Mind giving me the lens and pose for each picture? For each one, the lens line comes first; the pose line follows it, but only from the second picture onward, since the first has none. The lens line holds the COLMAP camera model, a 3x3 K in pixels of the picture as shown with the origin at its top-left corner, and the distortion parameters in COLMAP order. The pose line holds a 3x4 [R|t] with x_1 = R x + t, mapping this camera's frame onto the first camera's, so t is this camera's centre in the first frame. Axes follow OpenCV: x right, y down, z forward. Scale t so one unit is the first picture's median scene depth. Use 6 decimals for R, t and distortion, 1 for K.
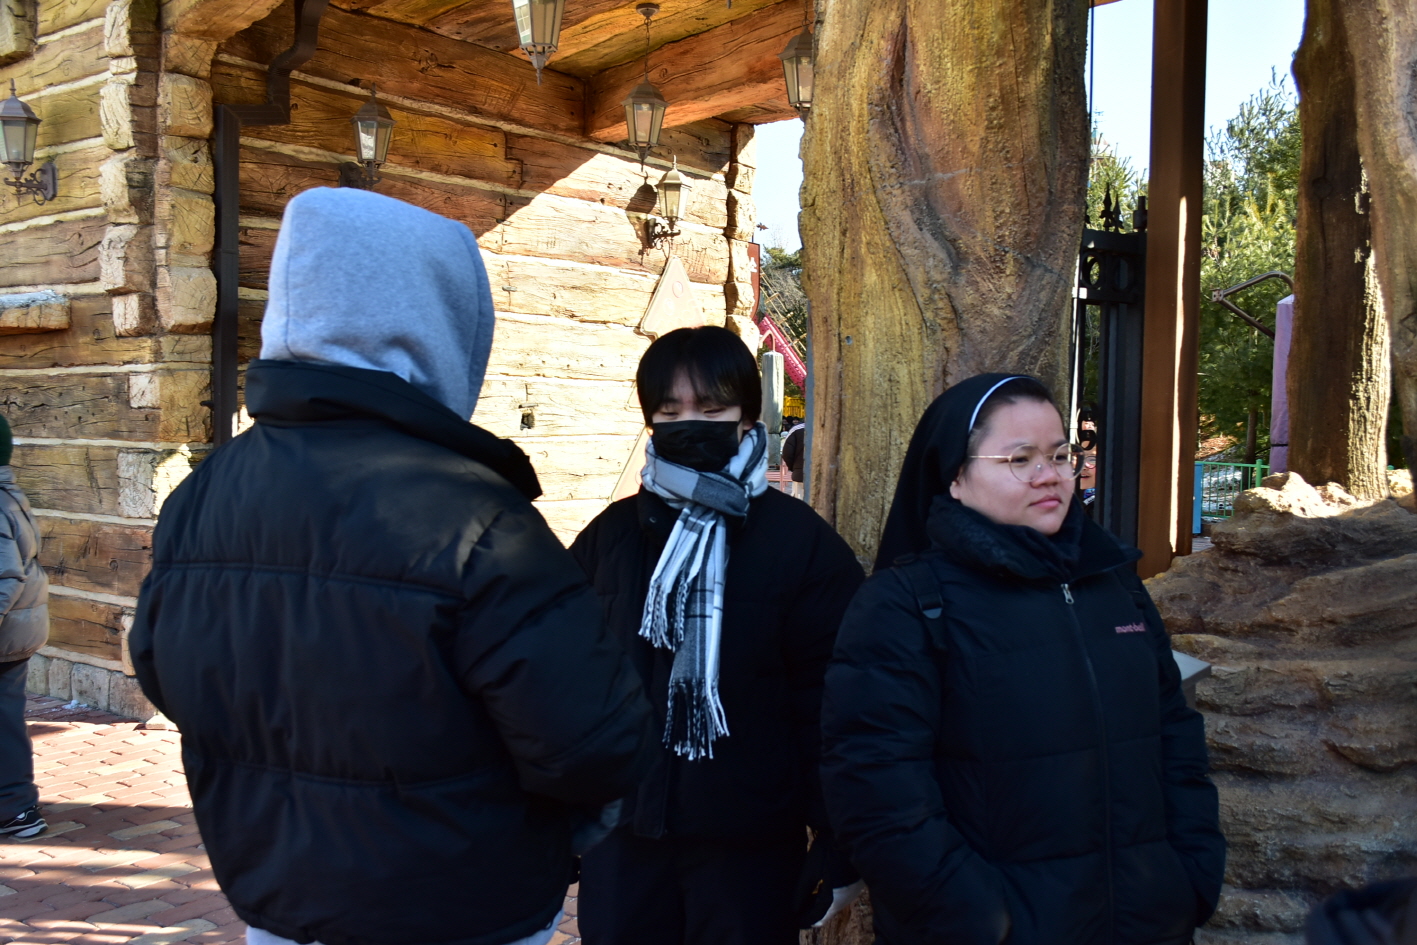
lens RADIAL K [[1456.4, 0, 708.5], [0, 1456.4, 472.5], [0, 0, 1]] dist [-0.017671, -0.001170]
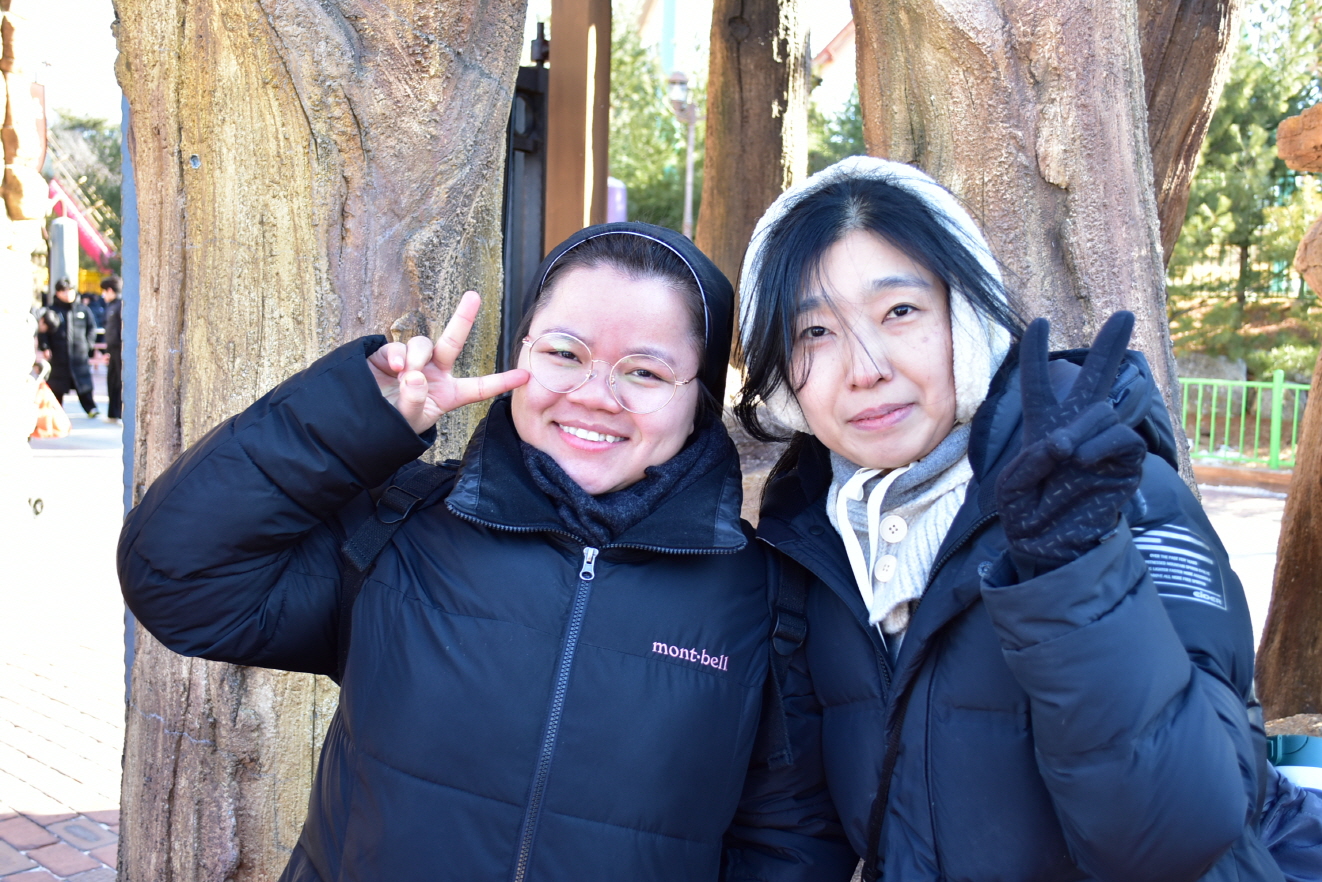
lens RADIAL K [[1441.3, 0, 661.0], [0, 1441.3, 441.0], [0, 0, 1]] dist [-0.019835, -0.007517]
pose [[0.906443, -0.031024, 0.421188, 0.008604], [0.004900, 0.998004, 0.062964, -0.003506], [-0.422300, -0.055009, 0.904785, 0.313869]]
